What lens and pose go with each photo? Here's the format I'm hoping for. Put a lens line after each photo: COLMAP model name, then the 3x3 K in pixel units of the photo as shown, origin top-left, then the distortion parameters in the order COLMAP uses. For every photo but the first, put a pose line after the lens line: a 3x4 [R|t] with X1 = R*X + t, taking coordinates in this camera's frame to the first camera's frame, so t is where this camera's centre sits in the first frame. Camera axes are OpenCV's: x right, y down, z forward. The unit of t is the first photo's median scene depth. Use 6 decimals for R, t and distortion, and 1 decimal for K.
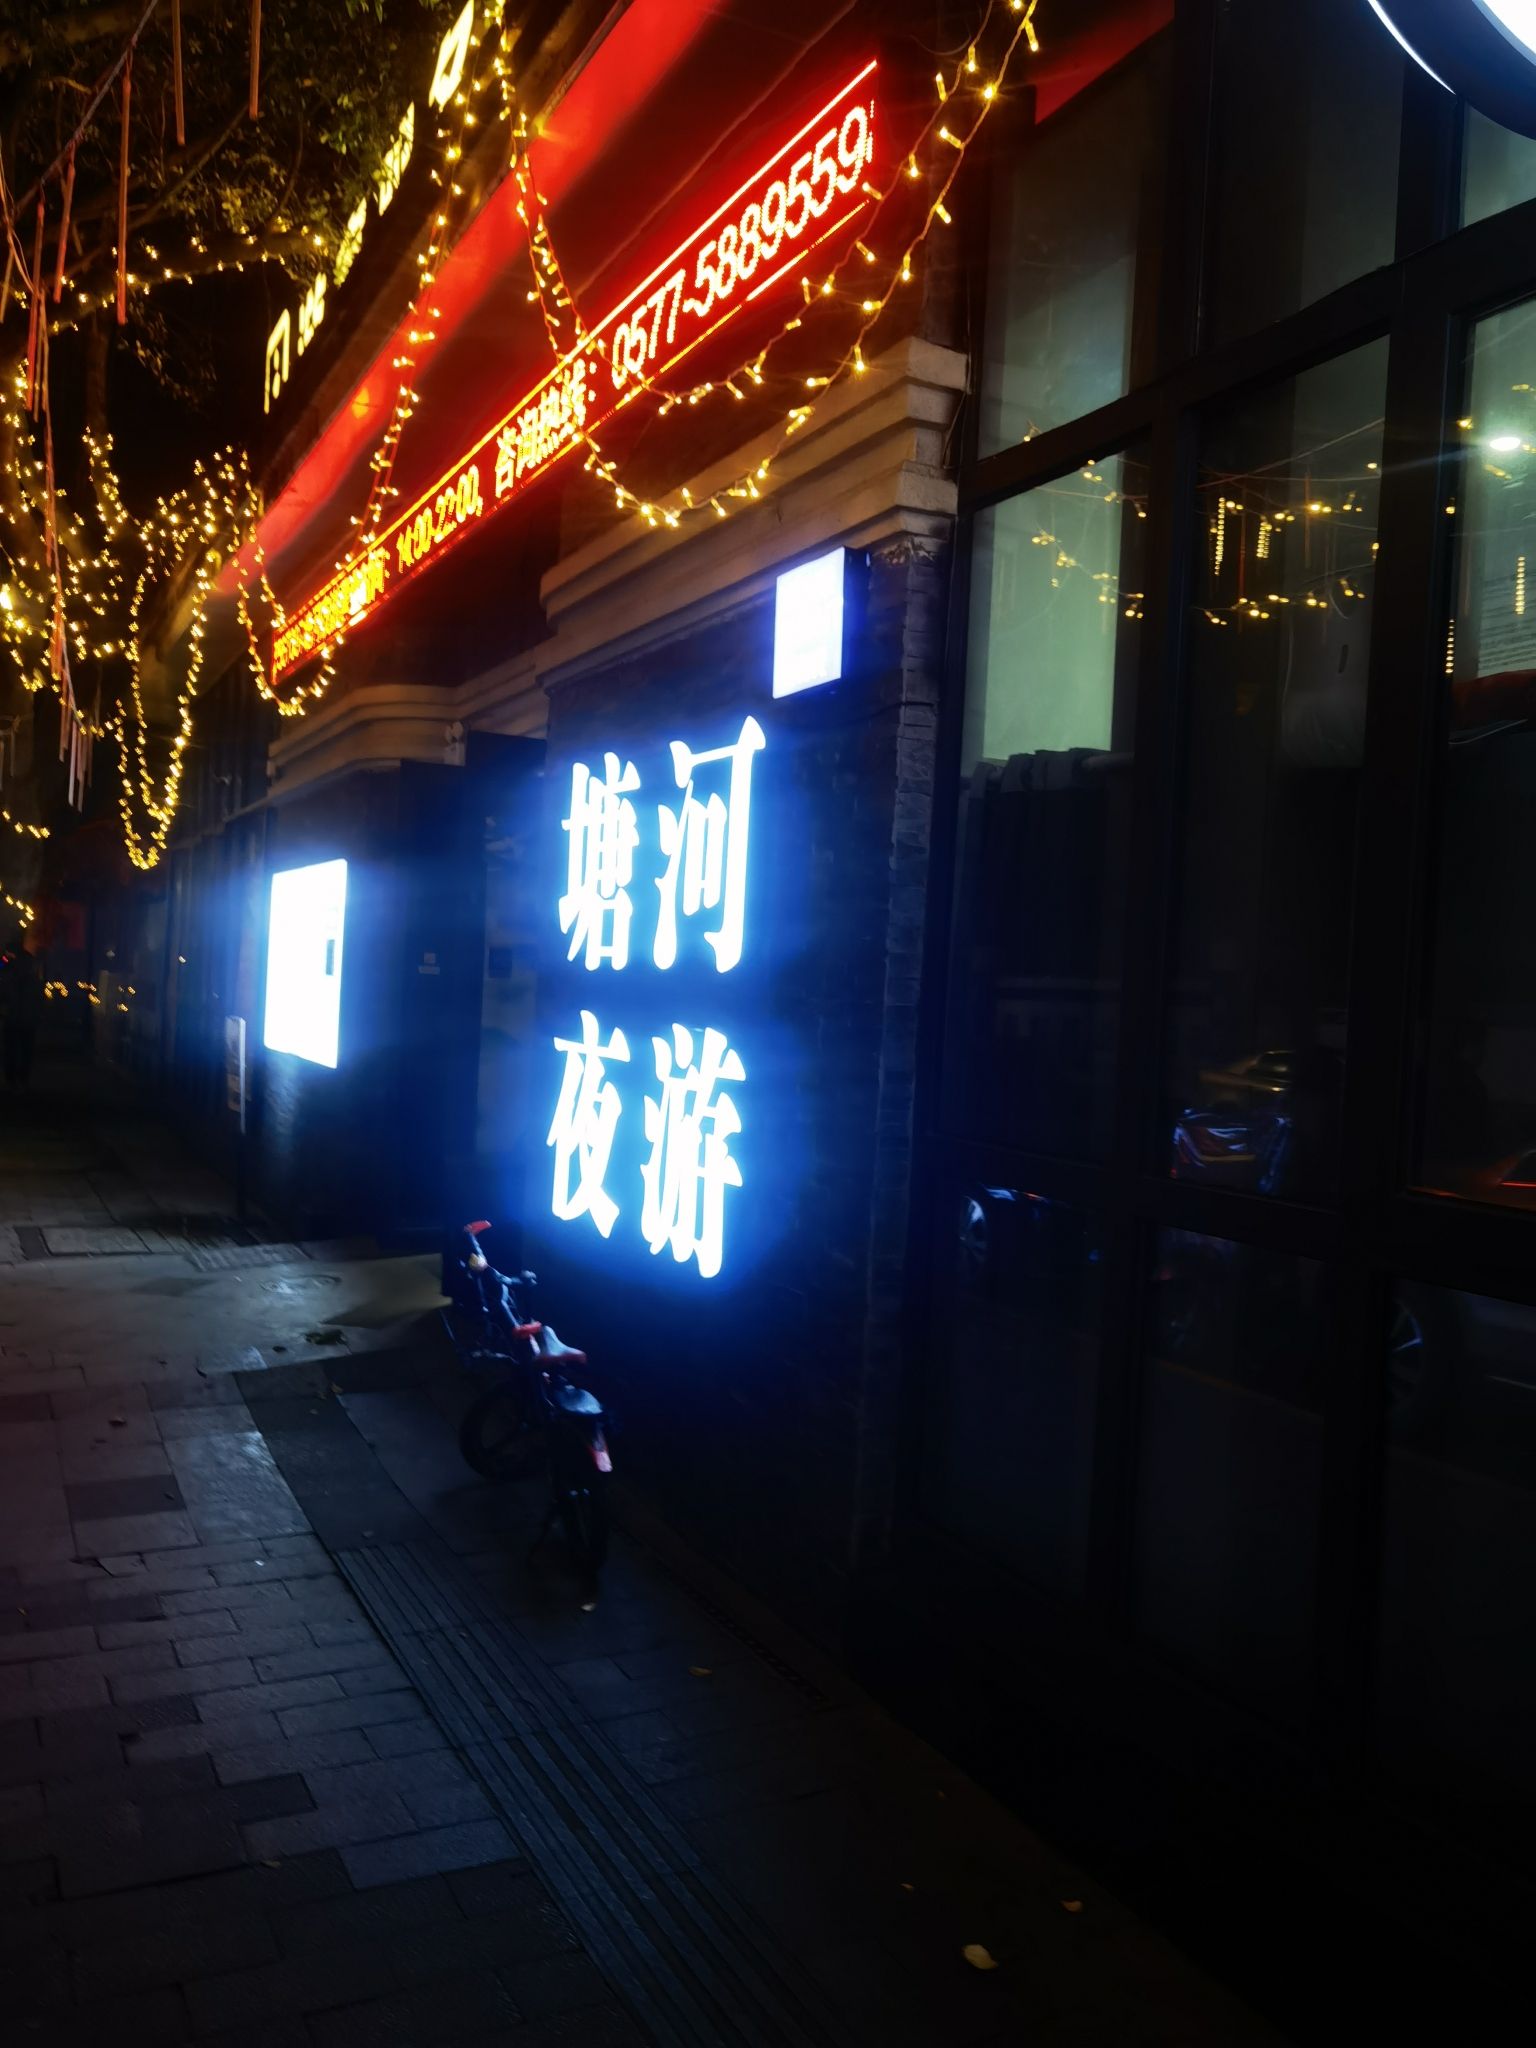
lens RADIAL K [[1643.8, 0, 768.0], [0, 1643.8, 1024.0], [0, 0, 1]] dist [0.022805, -0.007873]
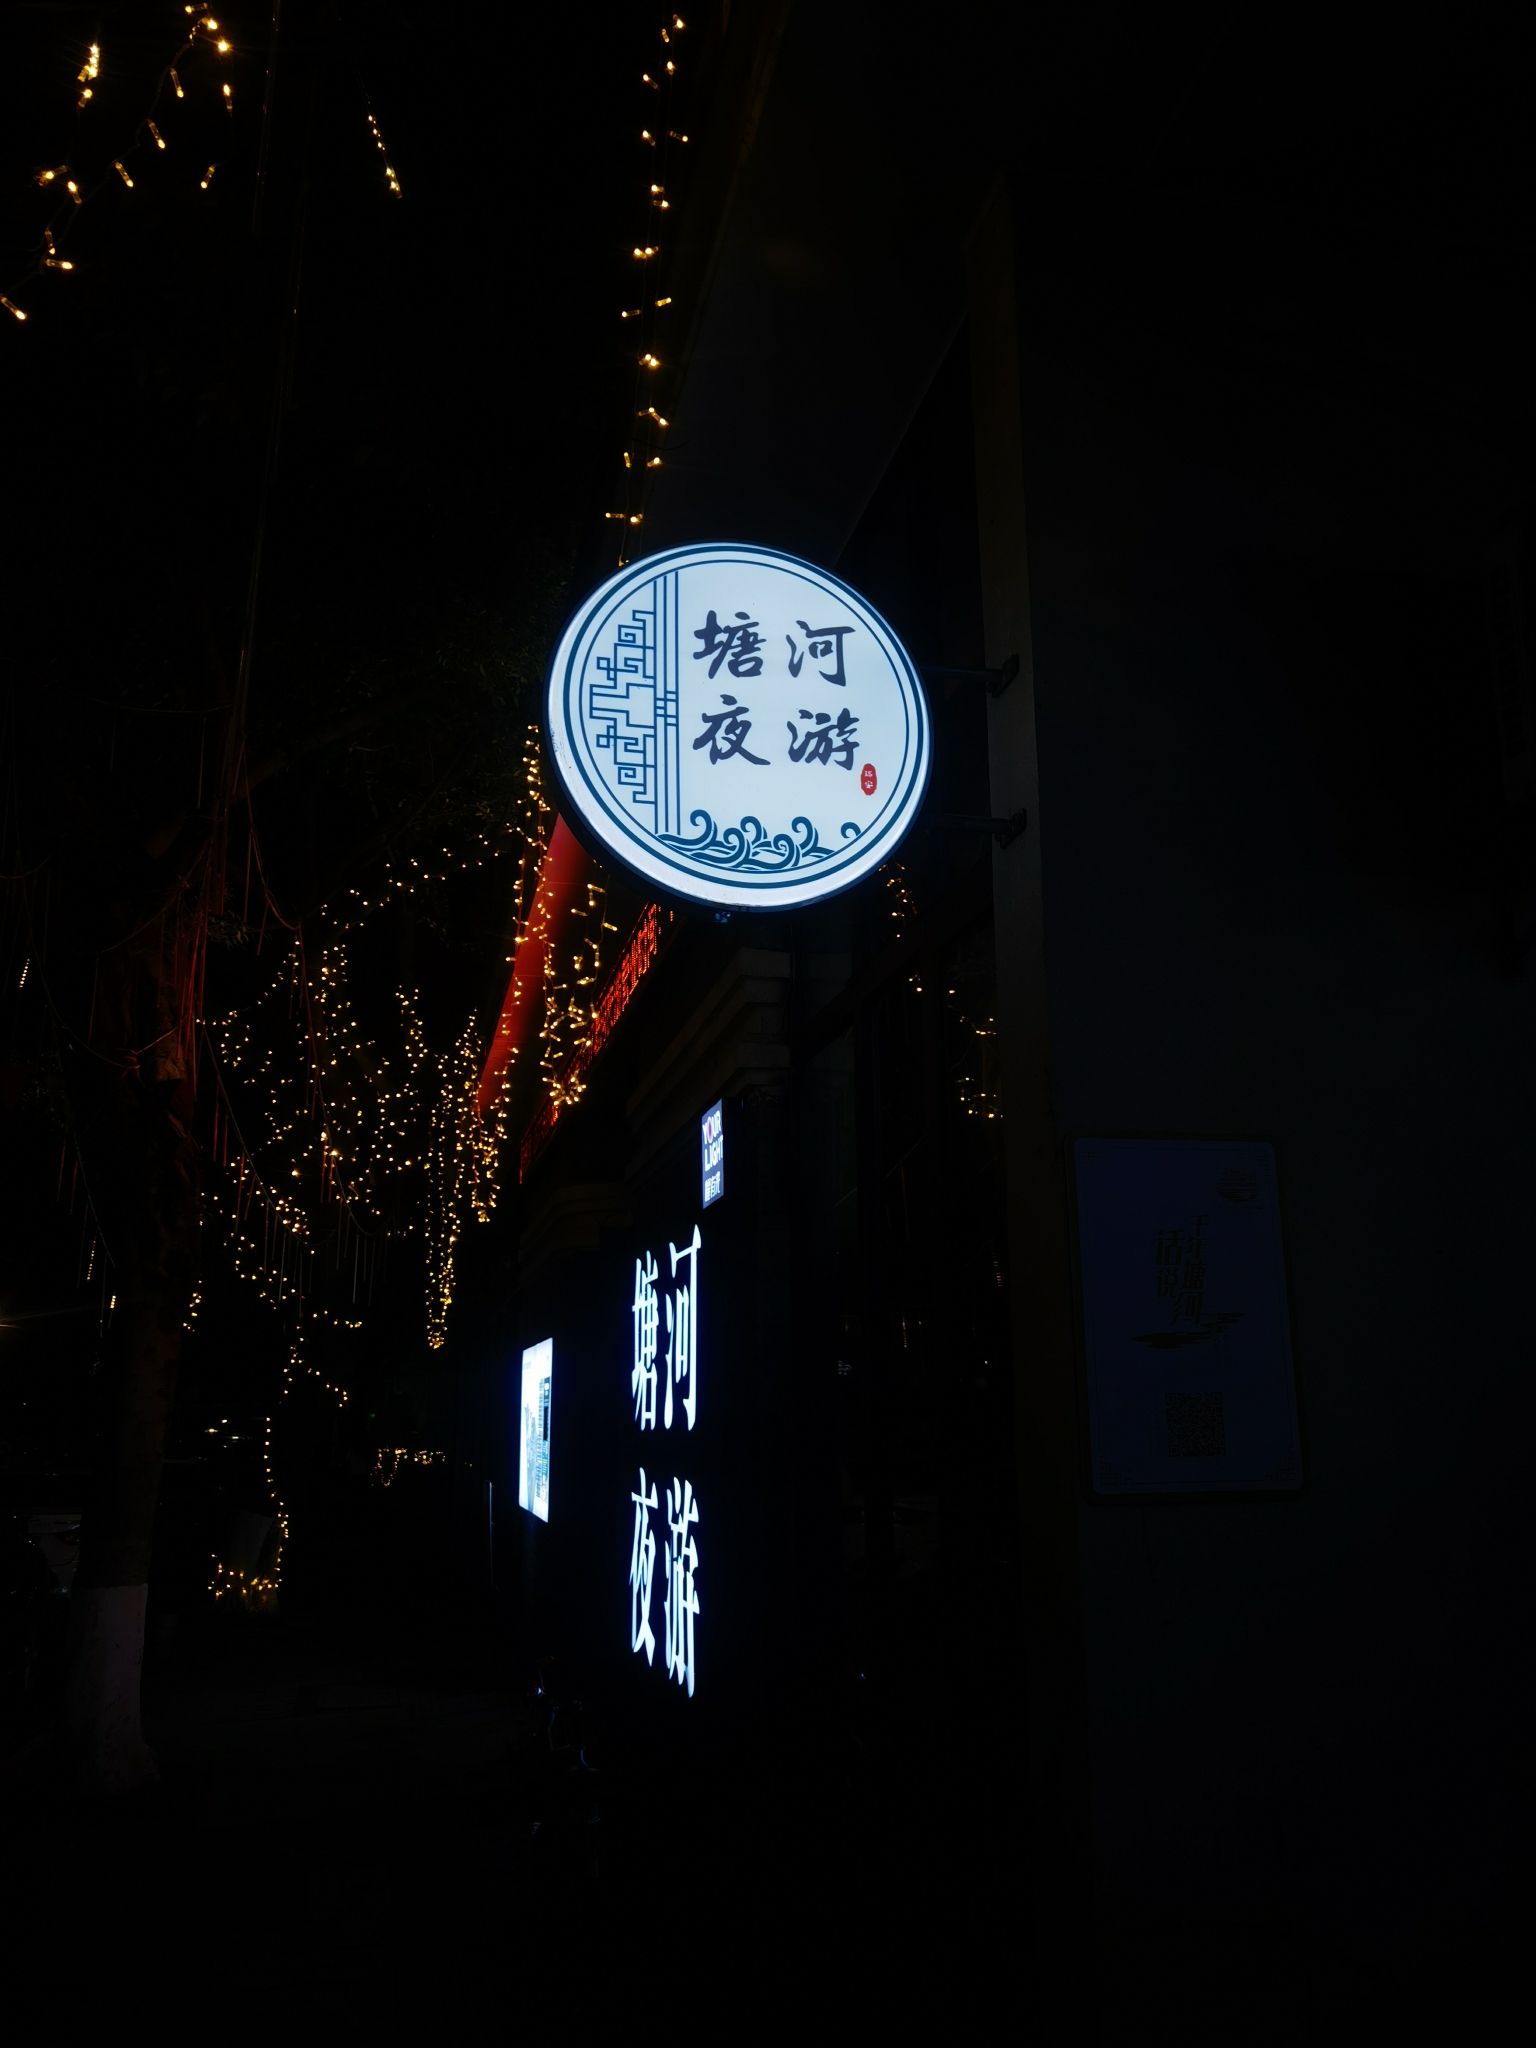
lens RADIAL K [[1643.8, 0, 768.0], [0, 1643.8, 1024.0], [0, 0, 1]] dist [0.022805, -0.007873]
pose [[0.969714, -0.115302, -0.215315, 0.275427], [0.056581, 0.963626, -0.261198, -0.000248], [0.237600, 0.241105, 0.940965, -0.179178]]
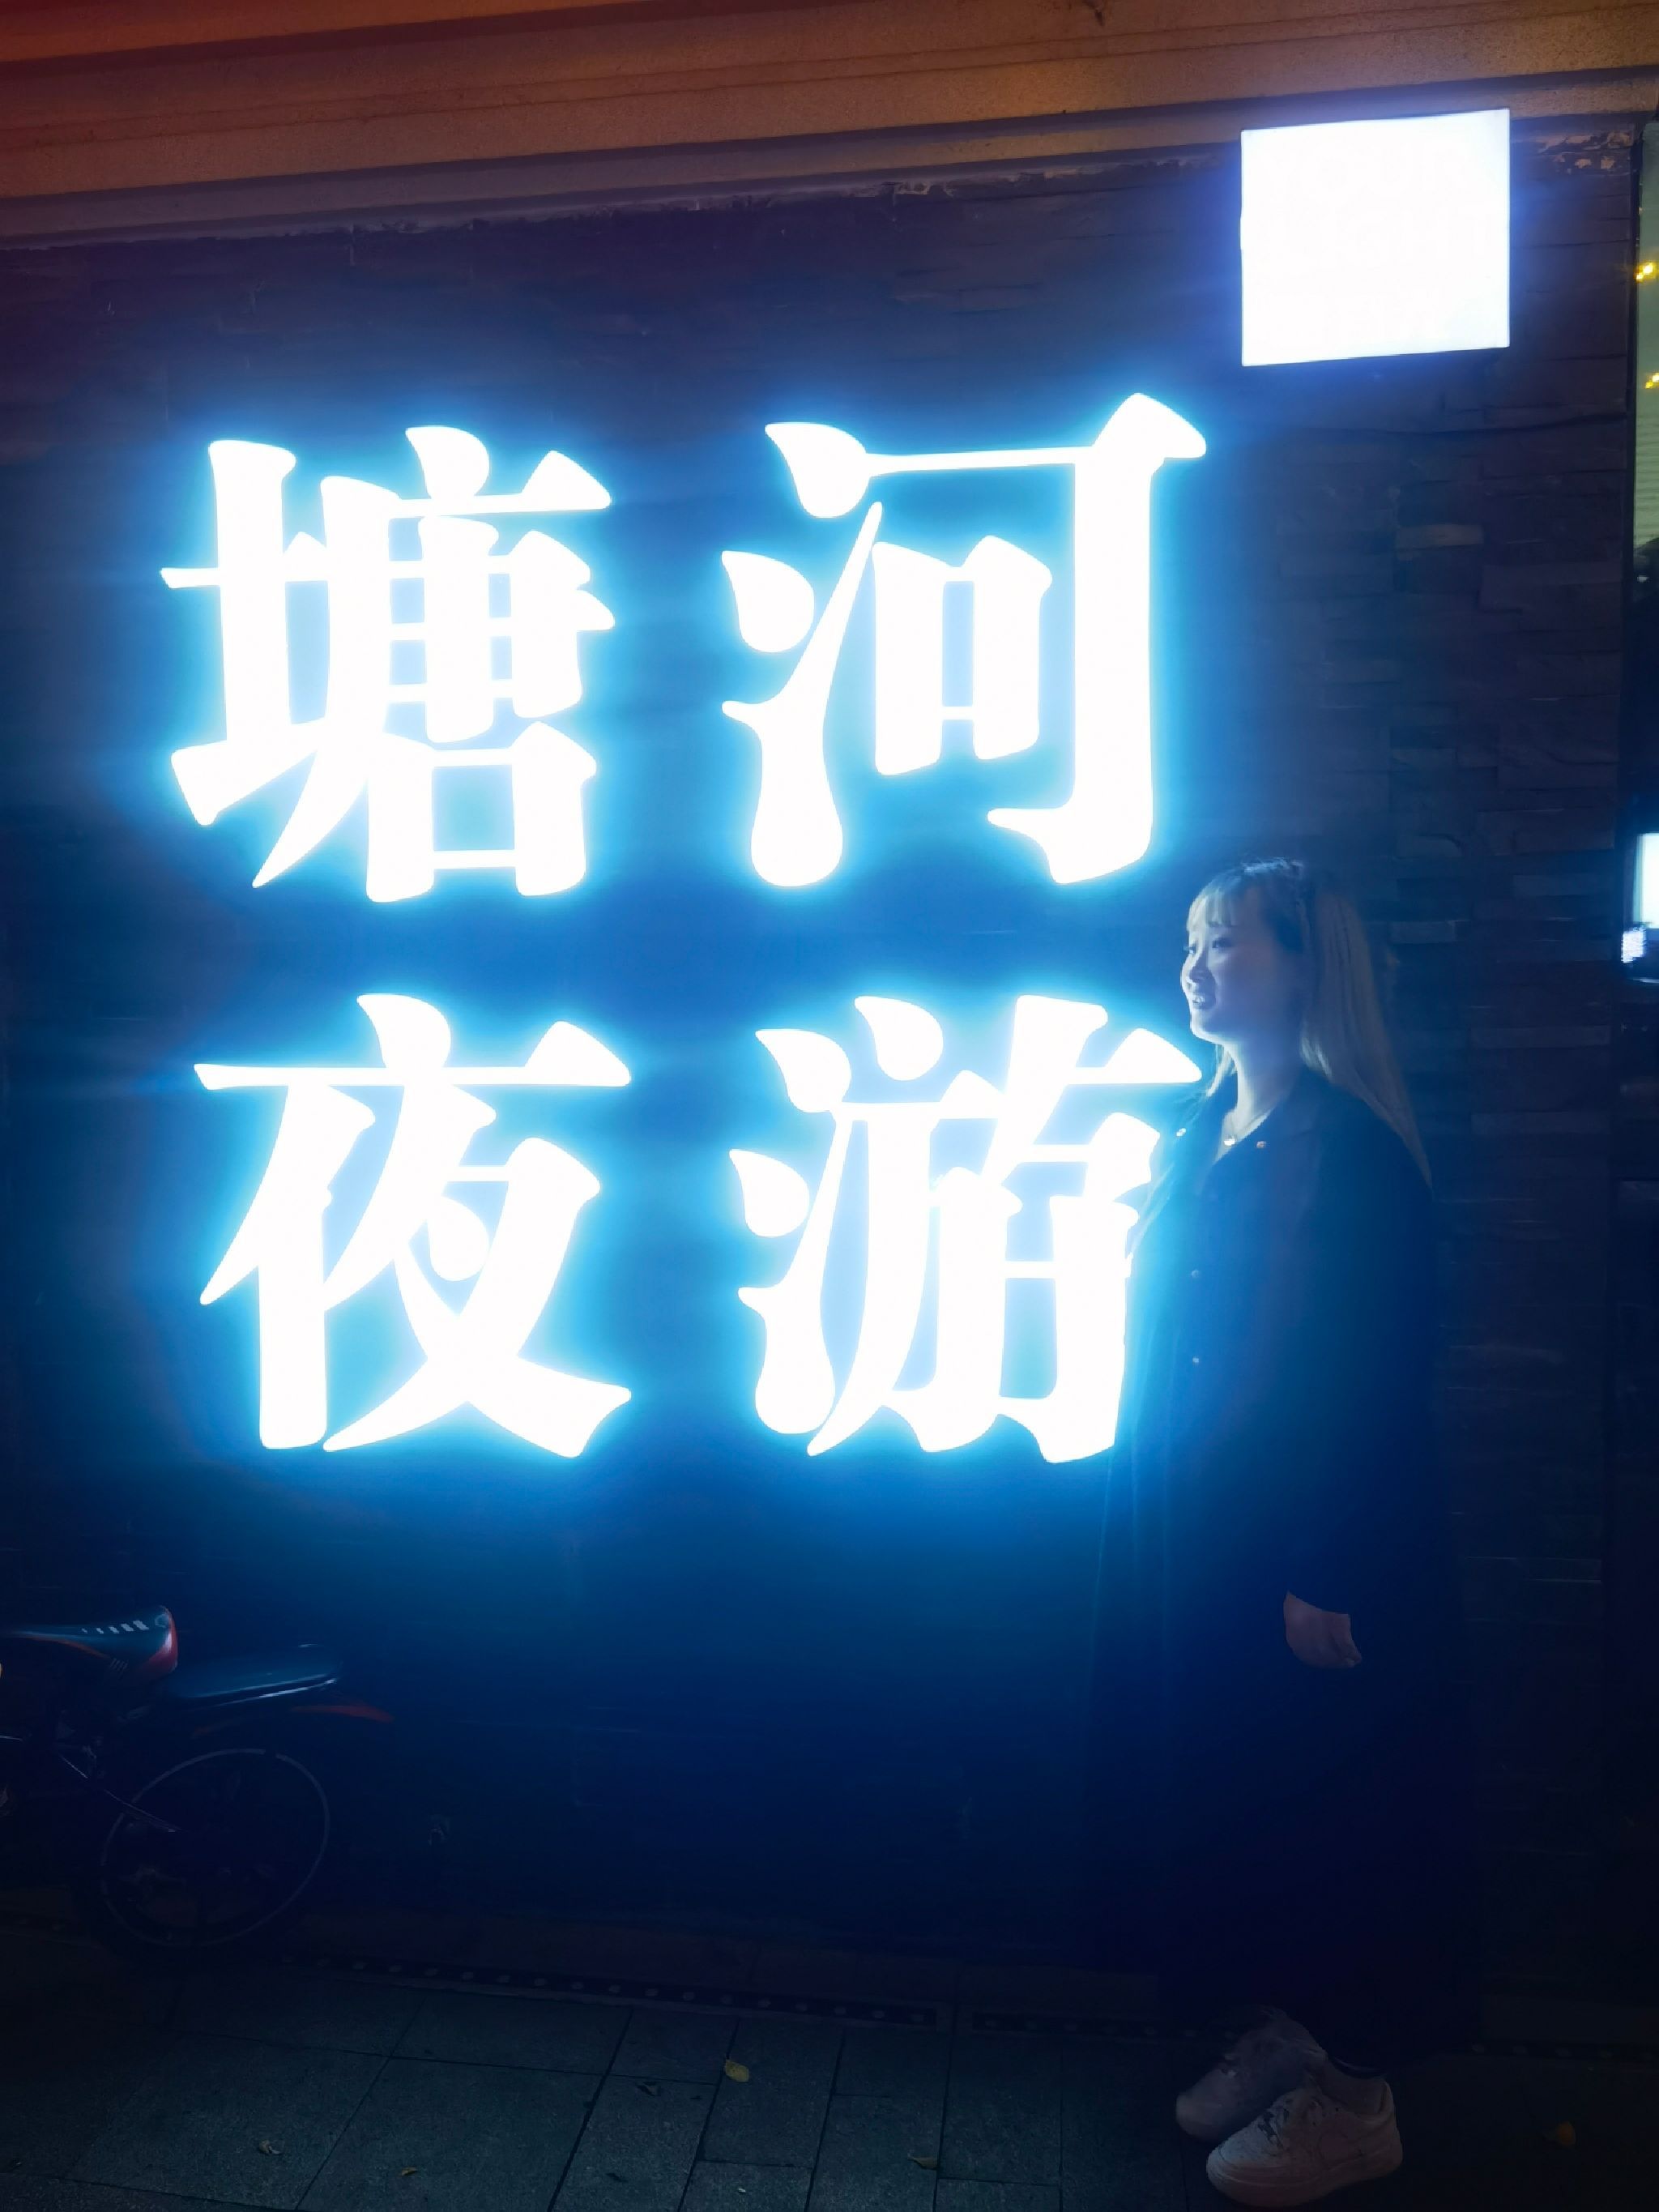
lens RADIAL K [[1775.2, 0, 829.5], [0, 1775.2, 1106.0], [0, 0, 1]] dist [0.022805, -0.007873]
pose [[0.576231, -0.079255, 0.813435, -0.450417], [0.052212, 0.996824, 0.060137, 0.000563], [-0.815618, 0.007818, 0.578538, 0.618707]]
